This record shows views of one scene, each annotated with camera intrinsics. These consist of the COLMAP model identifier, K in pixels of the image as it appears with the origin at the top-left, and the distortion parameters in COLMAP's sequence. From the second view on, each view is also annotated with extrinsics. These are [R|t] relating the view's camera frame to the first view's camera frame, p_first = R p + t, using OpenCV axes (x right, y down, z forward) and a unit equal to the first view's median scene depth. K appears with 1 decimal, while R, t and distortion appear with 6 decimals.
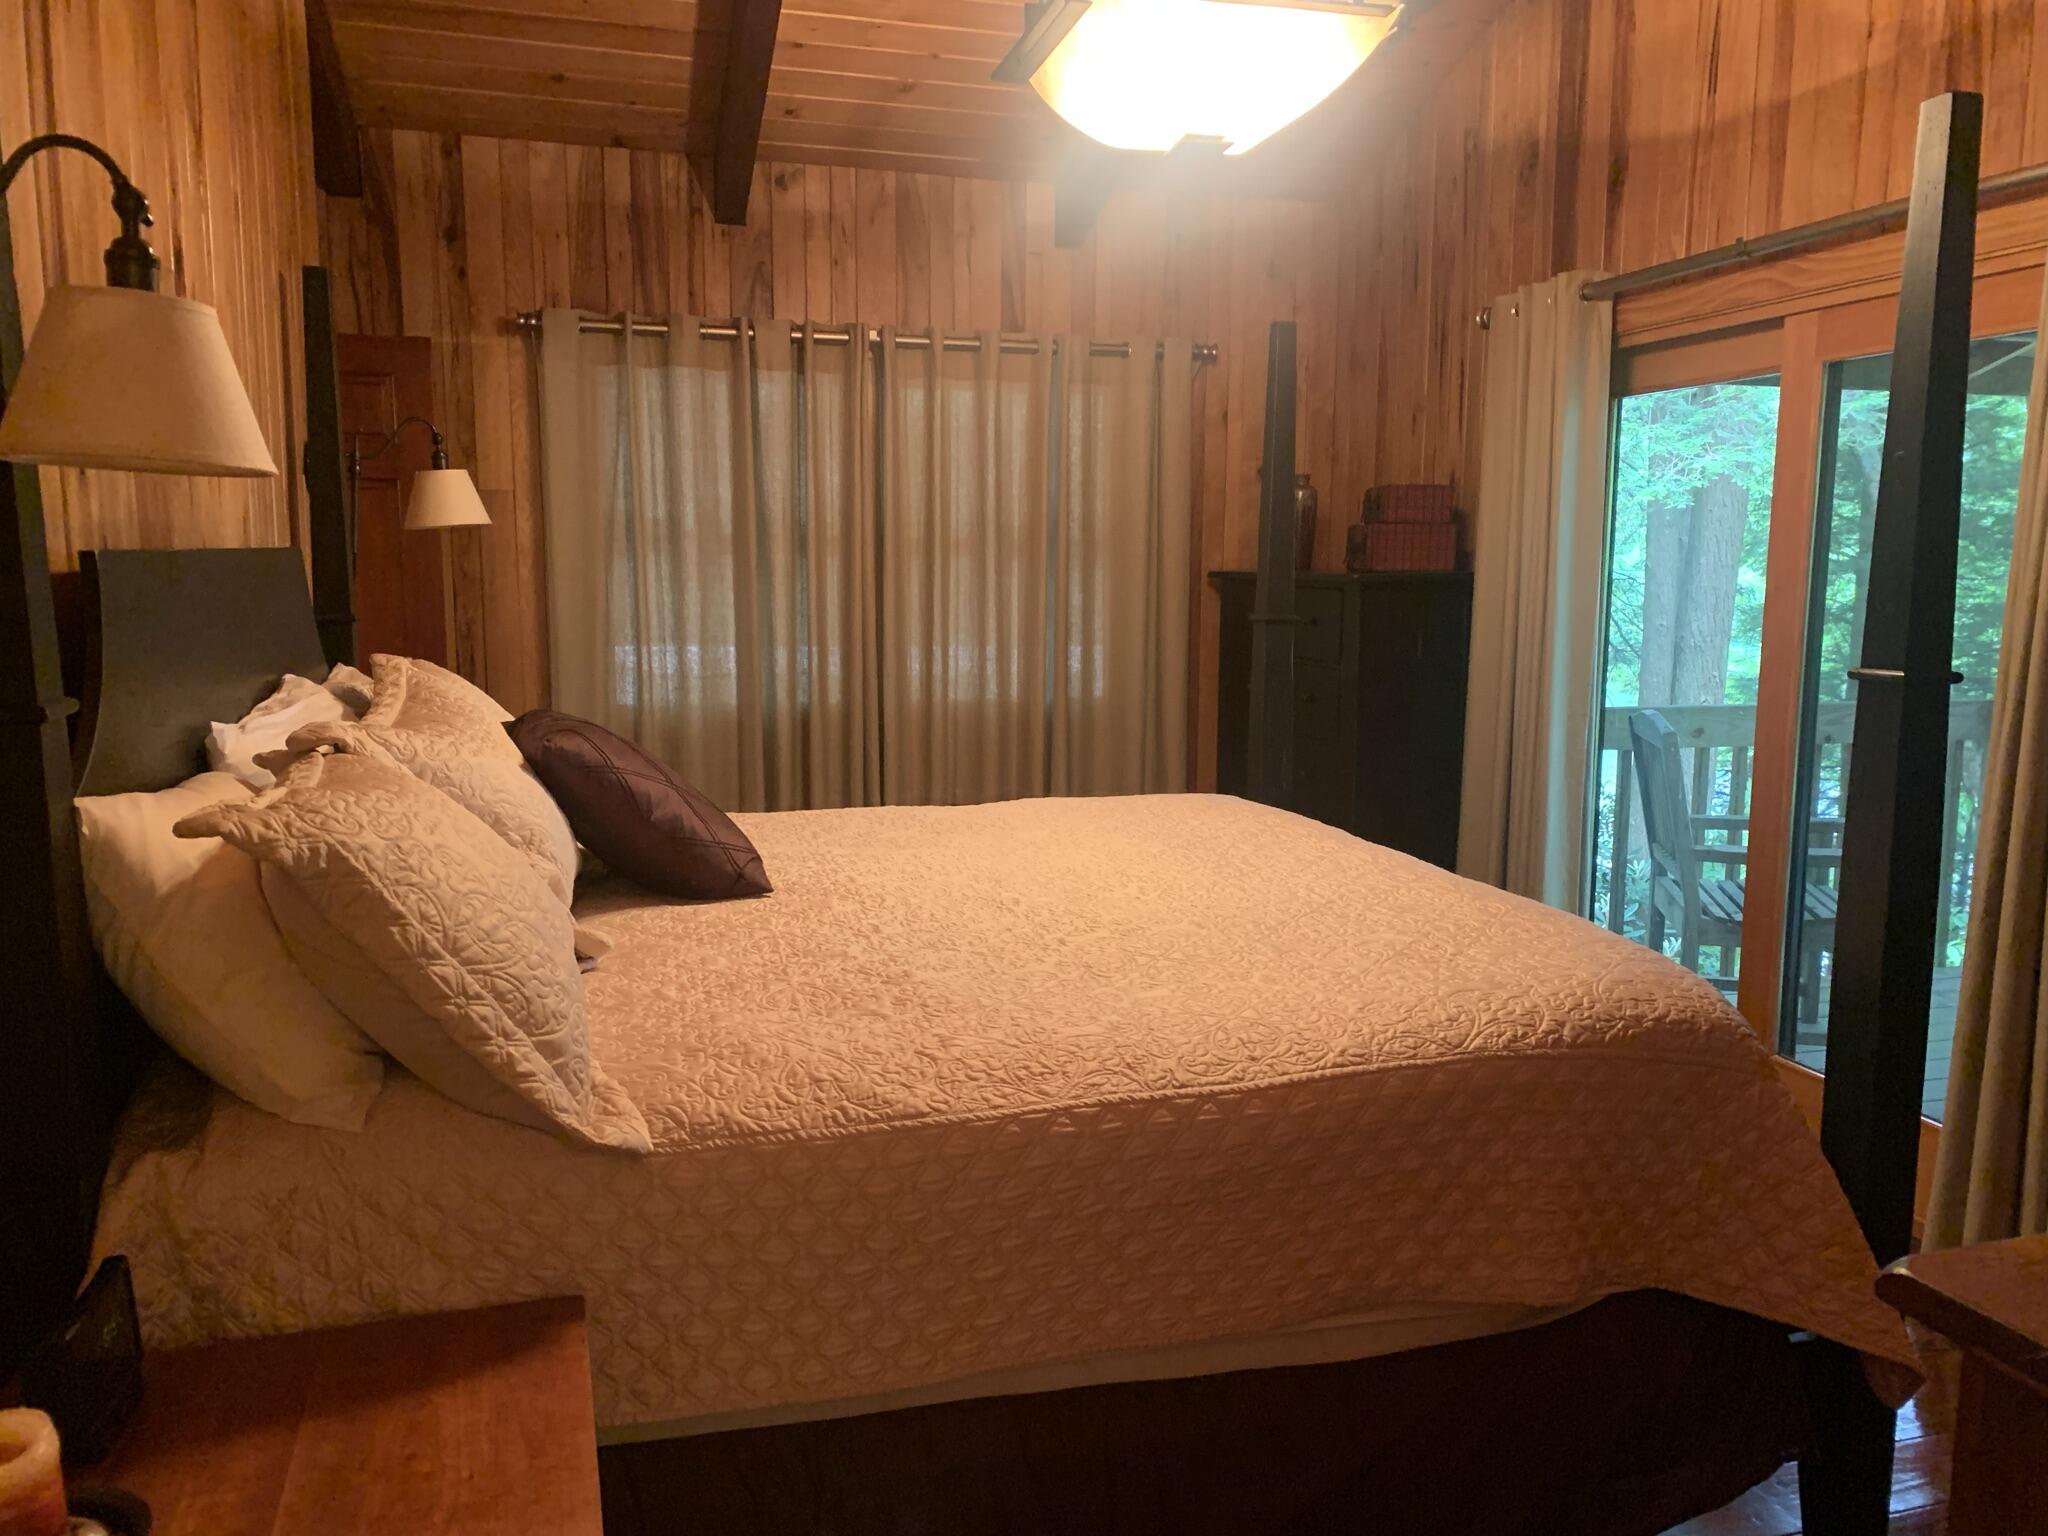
lens RADIAL K [[1536.0, 0, 1019.7], [0, 1536.0, 737.7], [0, 0, 1]] dist [0.004468, 0.009533]
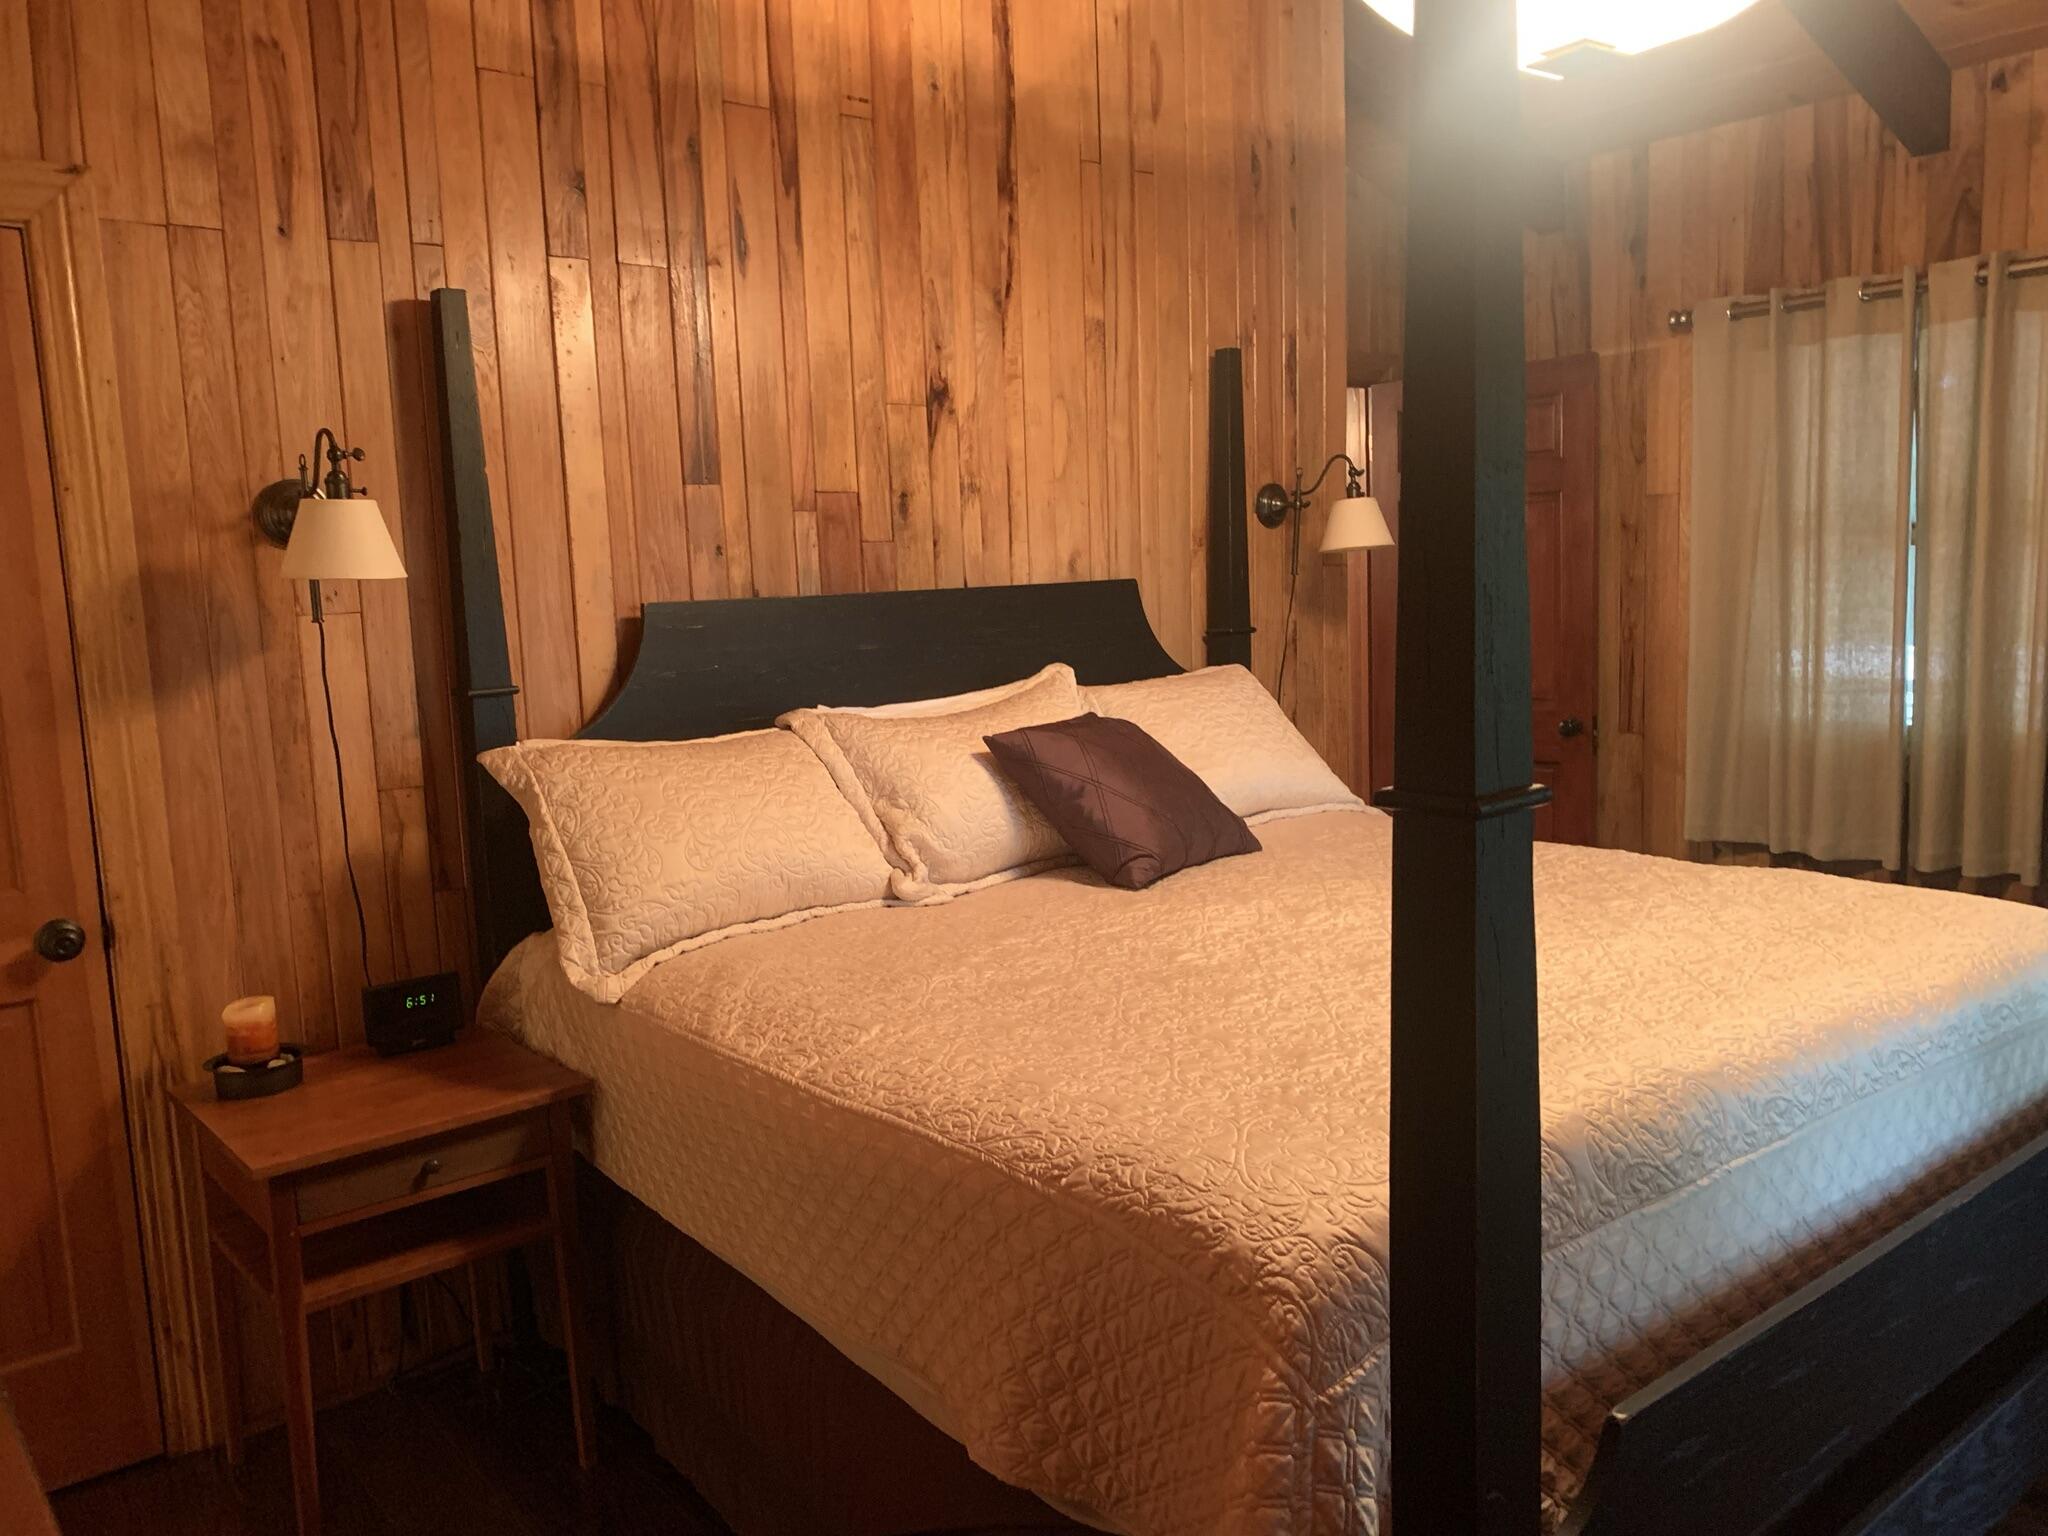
lens RADIAL K [[1527.4, 0, 1024.0], [0, 1527.4, 768.0], [0, 0, 1]] dist [-0.058920, 0.005990]
pose [[0.392216, 0.088955, -0.915562, 0.395387], [-0.062123, 0.995602, 0.070119, -0.027947], [0.917773, 0.029376, 0.396017, 0.245388]]
